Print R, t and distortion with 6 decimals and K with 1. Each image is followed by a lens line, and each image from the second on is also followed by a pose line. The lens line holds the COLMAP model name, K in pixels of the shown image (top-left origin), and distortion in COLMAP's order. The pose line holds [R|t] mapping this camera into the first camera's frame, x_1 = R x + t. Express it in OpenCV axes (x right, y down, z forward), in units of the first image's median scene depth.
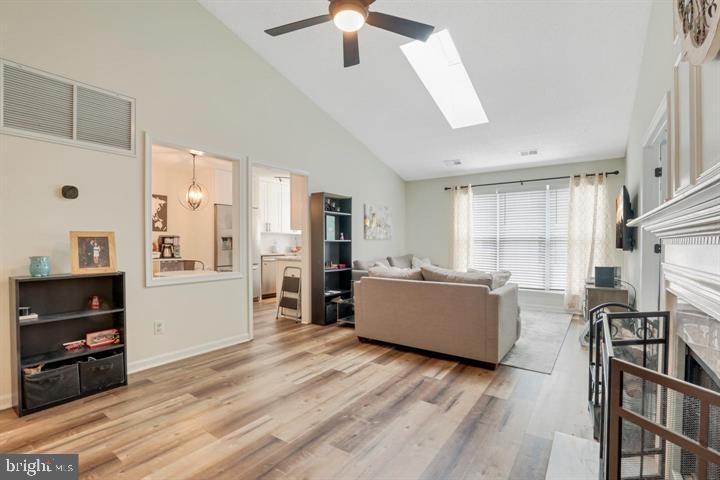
lens RADIAL K [[334.7, 0, 362.4], [0, 334.7, 243.7], [0, 0, 1]] dist [-0.025635, 0.000563]
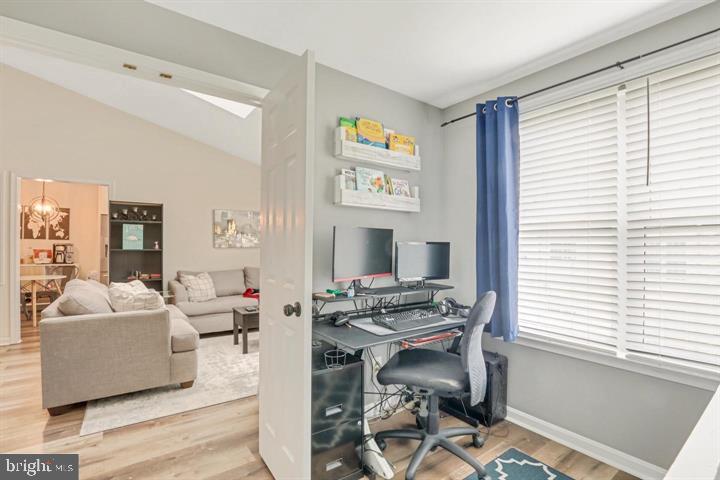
lens RADIAL K [[334.7, 0, 362.4], [0, 334.7, 243.7], [0, 0, 1]] dist [-0.025635, 0.000563]
pose [[0.944565, 0.002554, -0.328316, 0.836704], [-0.006299, 0.999927, -0.010344, -0.020951], [0.328265, 0.011839, 0.944511, 0.307482]]
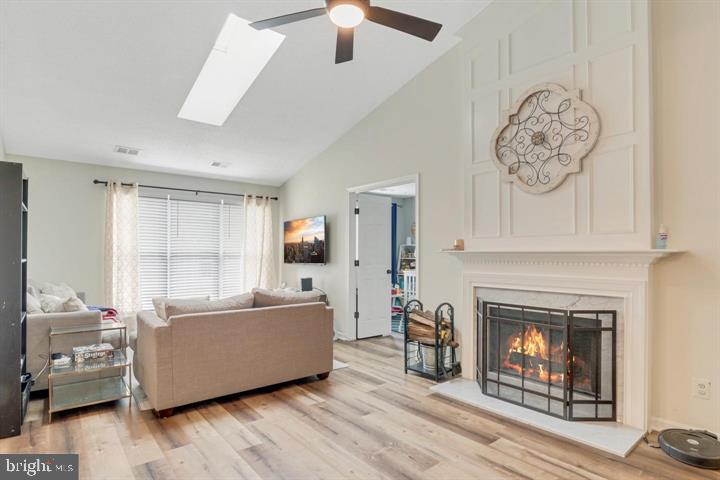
lens RADIAL K [[376.9, 0, 370.1], [0, 376.9, 248.4], [0, 0, 1]] dist [-0.017735, 0.000232]
pose [[0.256150, 0.011006, 0.966574, -0.471276], [0.001840, 0.999928, -0.011874, -0.019549], [-0.966635, 0.004820, 0.256112, 0.330588]]
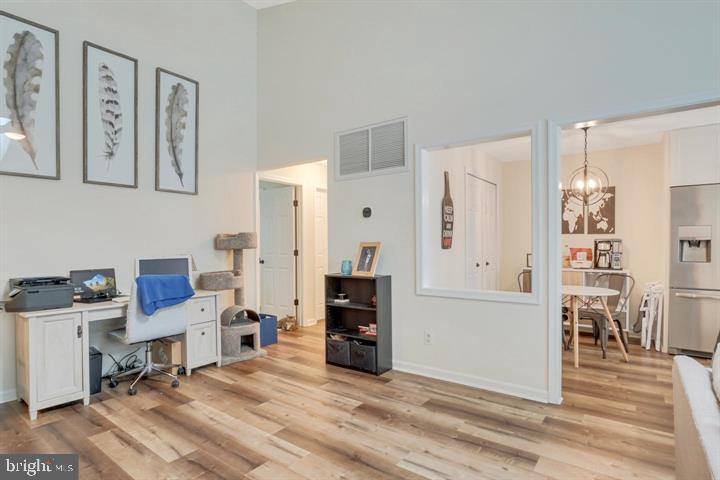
lens RADIAL K [[376.9, 0, 370.1], [0, 376.9, 248.4], [0, 0, 1]] dist [-0.017735, 0.000232]
pose [[-0.016466, 0.011776, -0.999795, 0.310273], [0.001233, 0.999930, 0.011757, -0.015976], [0.999864, -0.001039, -0.016479, 0.524914]]
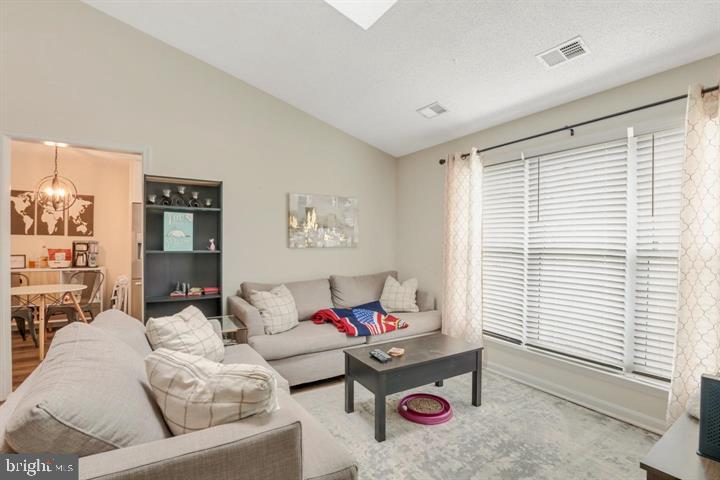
lens RADIAL K [[334.7, 0, 362.4], [0, 334.7, 243.7], [0, 0, 1]] dist [-0.025635, 0.000563]
pose [[0.920436, 0.007532, -0.390820, 0.467767], [-0.008987, 0.999958, -0.001895, -0.025407], [0.390789, 0.005257, 0.920465, 0.546161]]
